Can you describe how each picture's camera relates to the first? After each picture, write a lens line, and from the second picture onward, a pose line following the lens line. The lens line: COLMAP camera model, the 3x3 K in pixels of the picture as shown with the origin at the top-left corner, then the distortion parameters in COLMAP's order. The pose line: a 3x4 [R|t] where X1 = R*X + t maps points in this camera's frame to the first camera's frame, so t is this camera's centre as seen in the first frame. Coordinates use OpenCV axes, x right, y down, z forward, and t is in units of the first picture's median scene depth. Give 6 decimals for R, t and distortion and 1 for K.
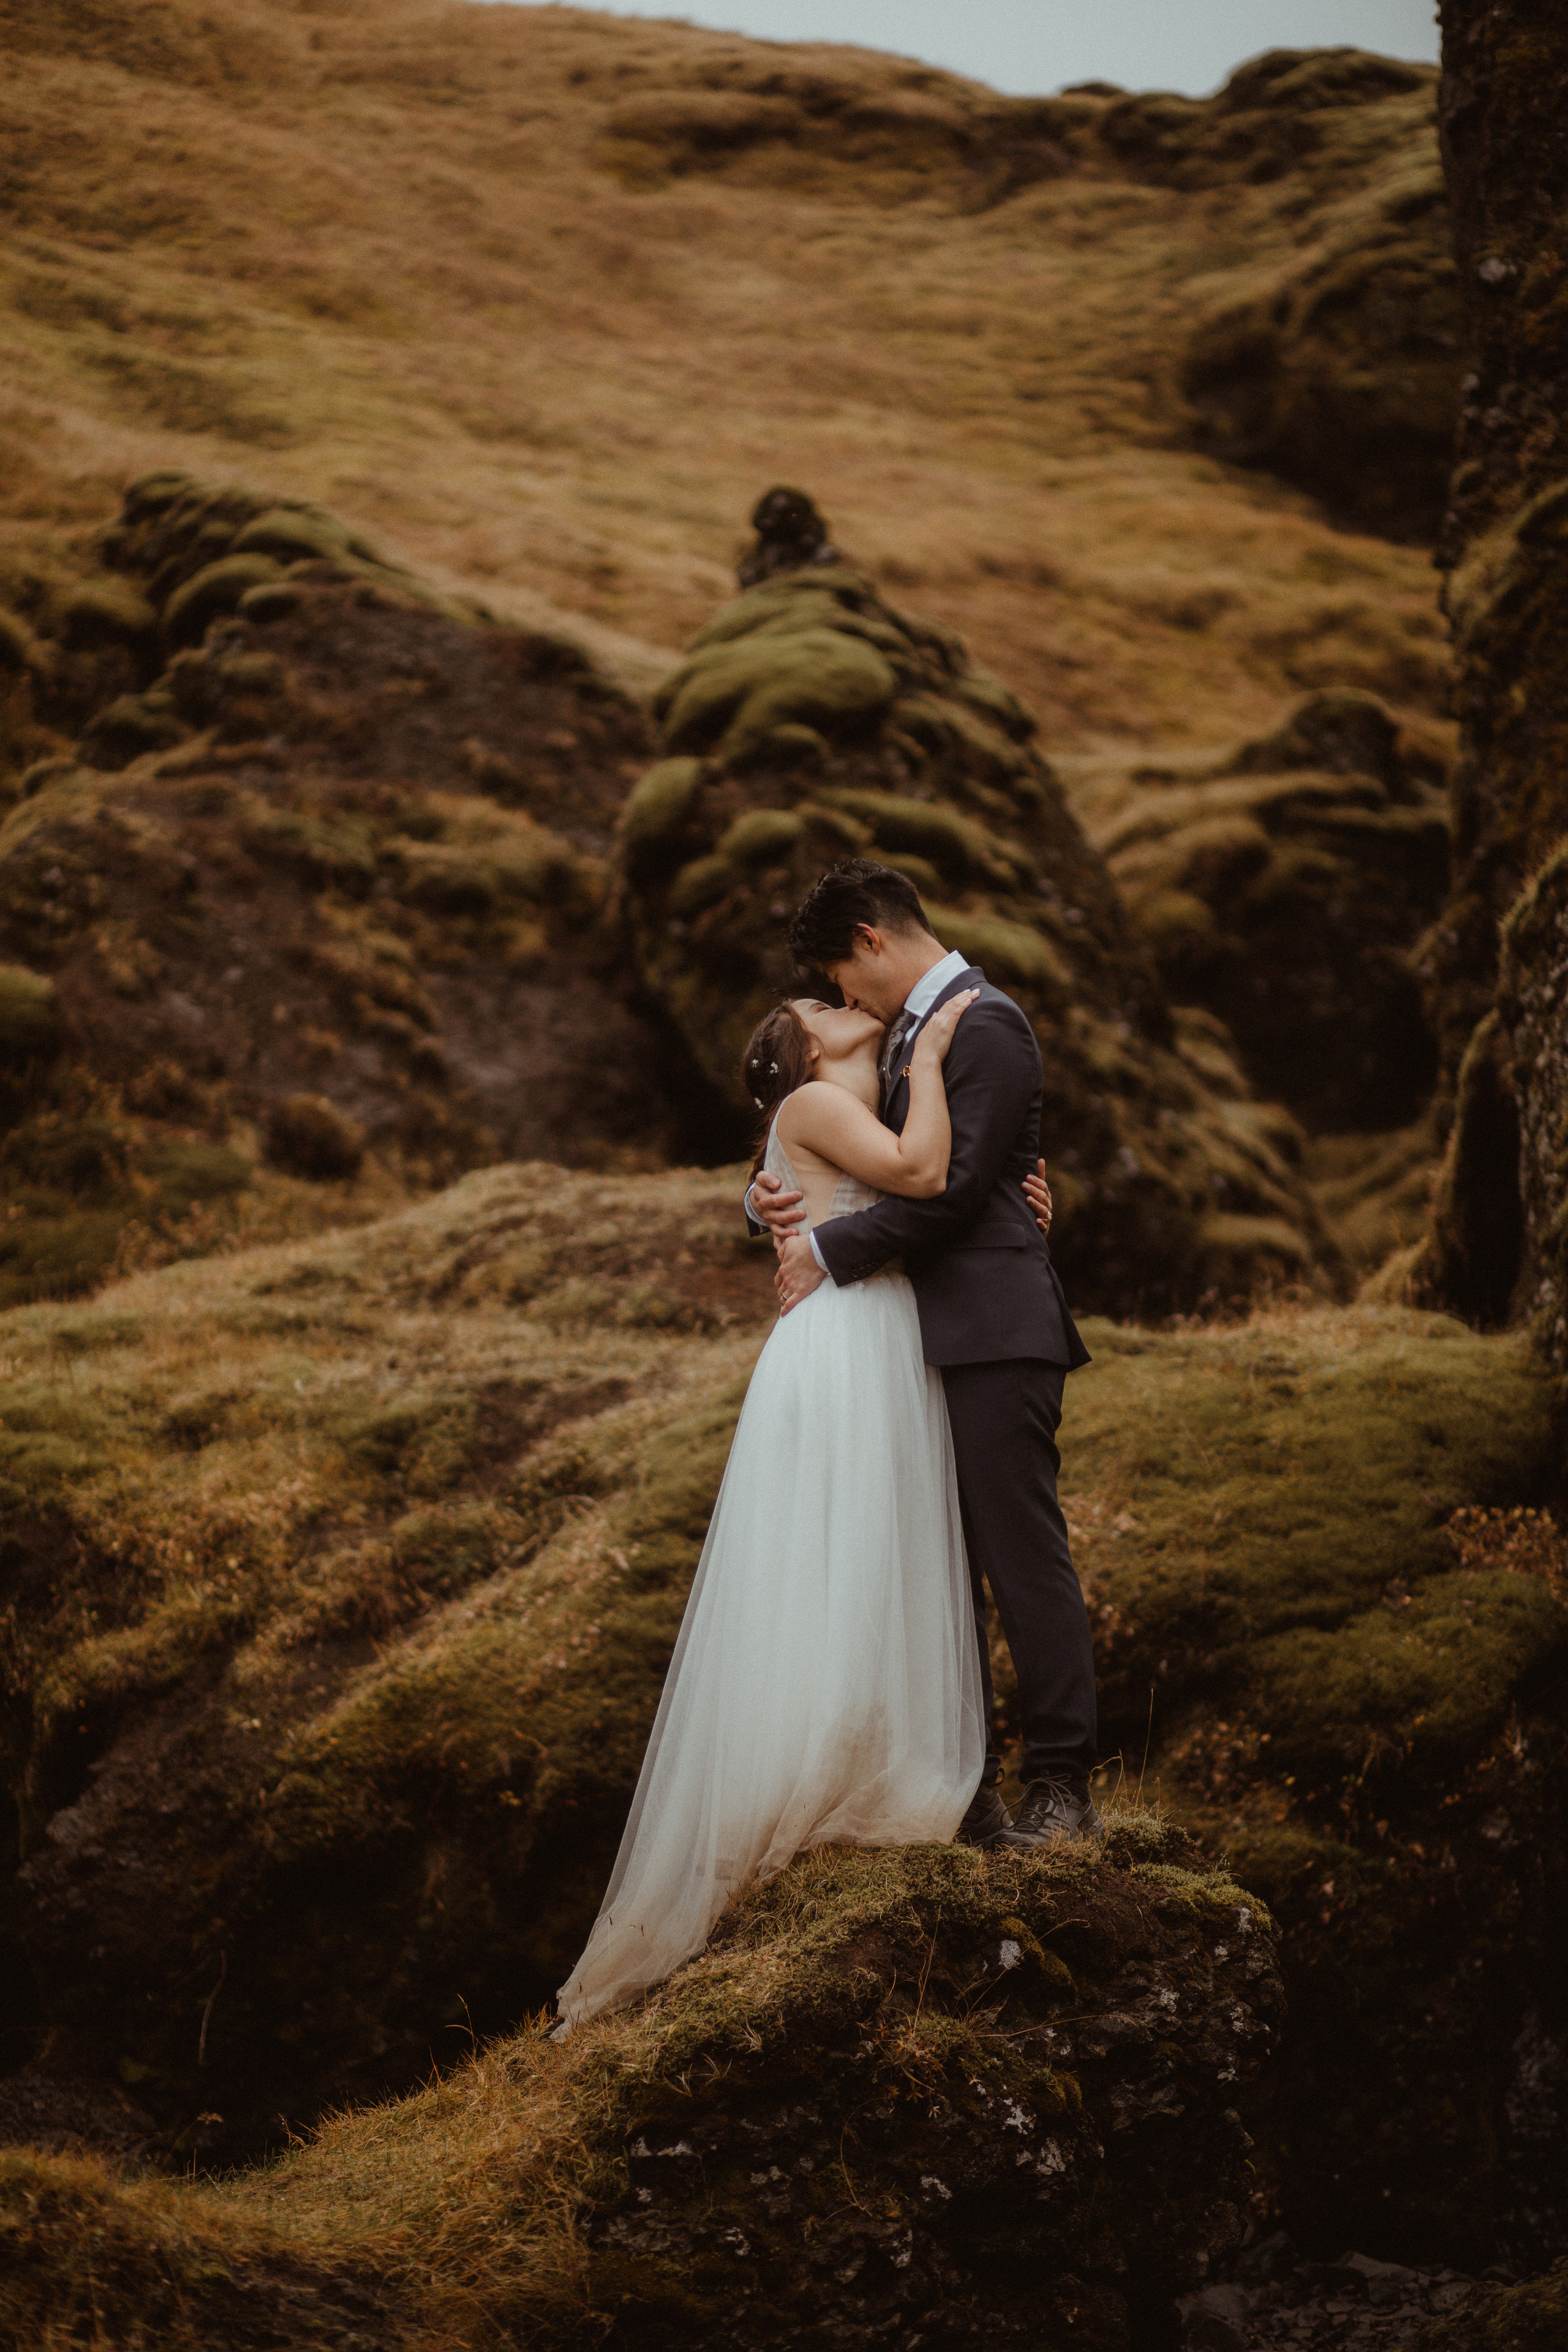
lens RADIAL K [[5589.7, 0, 800.8], [0, 5589.7, 1181.0], [0, 0, 1]] dist [-0.065052, -1.569478]
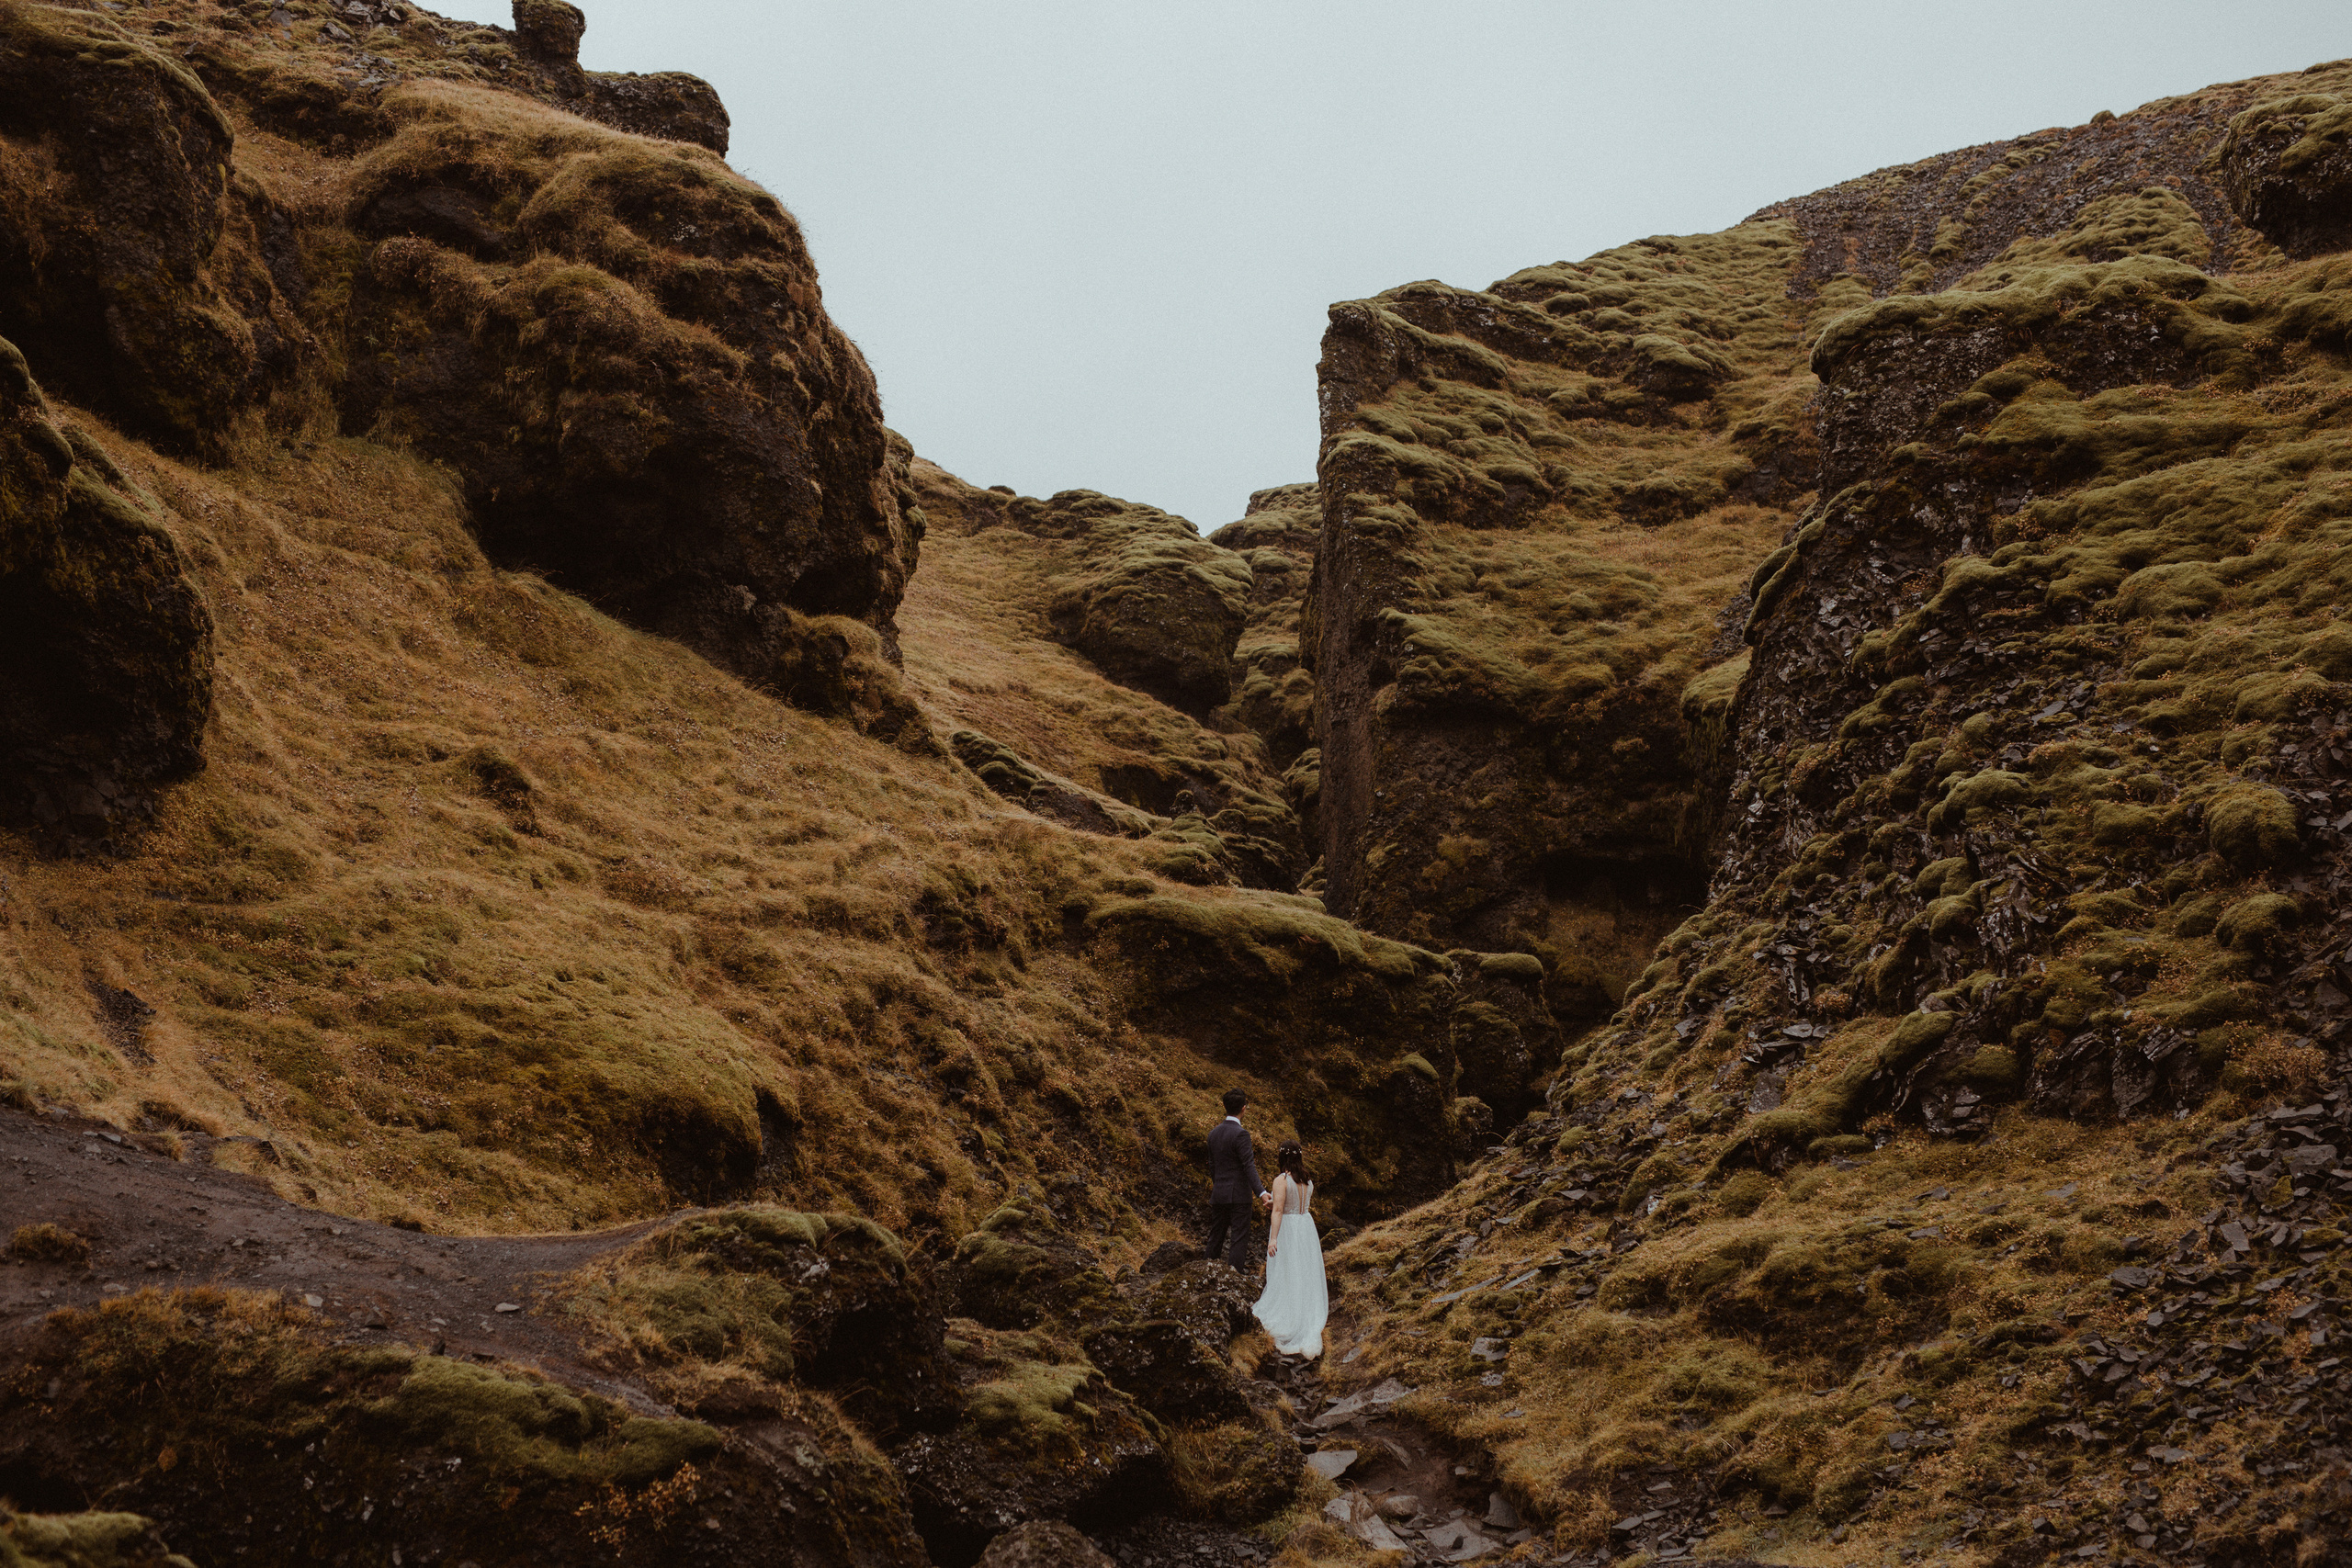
lens RADIAL K [[3282.9, 0, 1175.8], [0, 3282.9, 809.0], [0, 0, 1]] dist [-0.008921, 0.060323]
pose [[0.953504, 0.097392, 0.285210, -0.835678], [-0.105138, 0.994386, 0.011936, -0.154552], [-0.282446, -0.041367, 0.958391, -1.674457]]
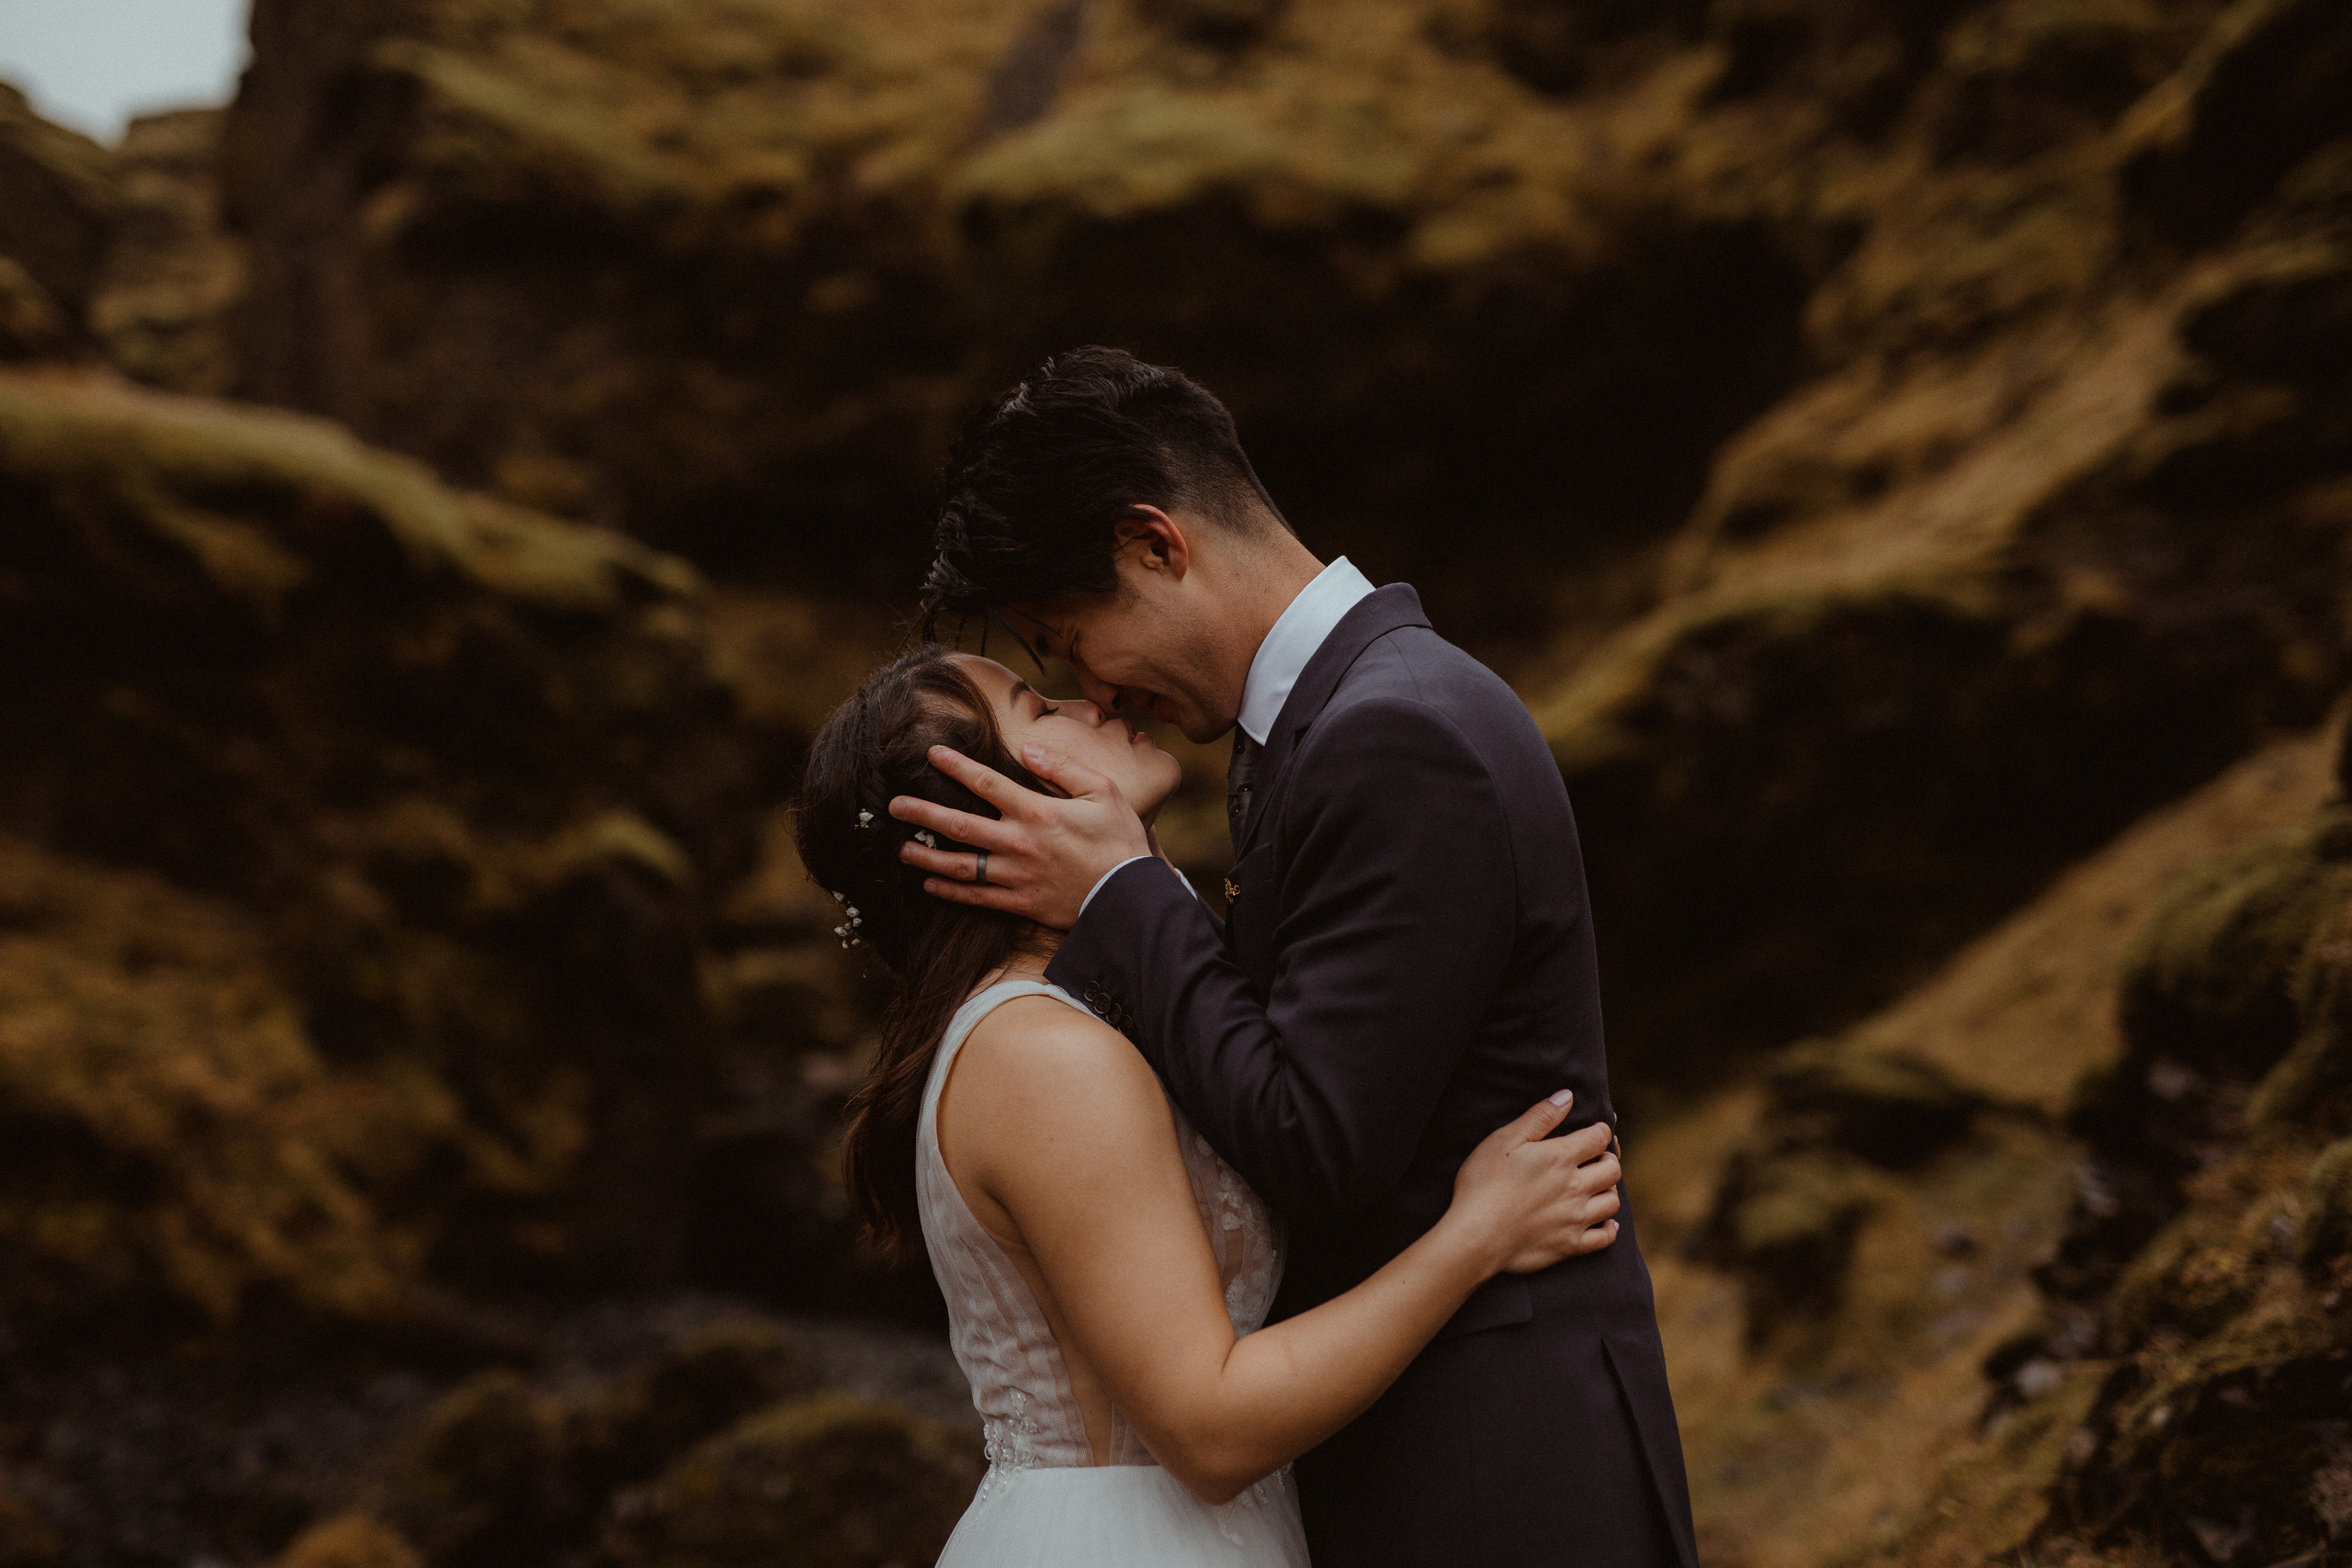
lens RADIAL K [[3435.2, 0, 1118.9], [0, 3435.2, 777.3], [0, 0, 1]] dist [-0.002255, 0.011053]
pose [[0.826365, 0.062009, 0.559711, -0.470407], [-0.090171, 0.995665, 0.022823, -0.040158], [-0.555869, -0.069330, 0.828374, -0.558724]]
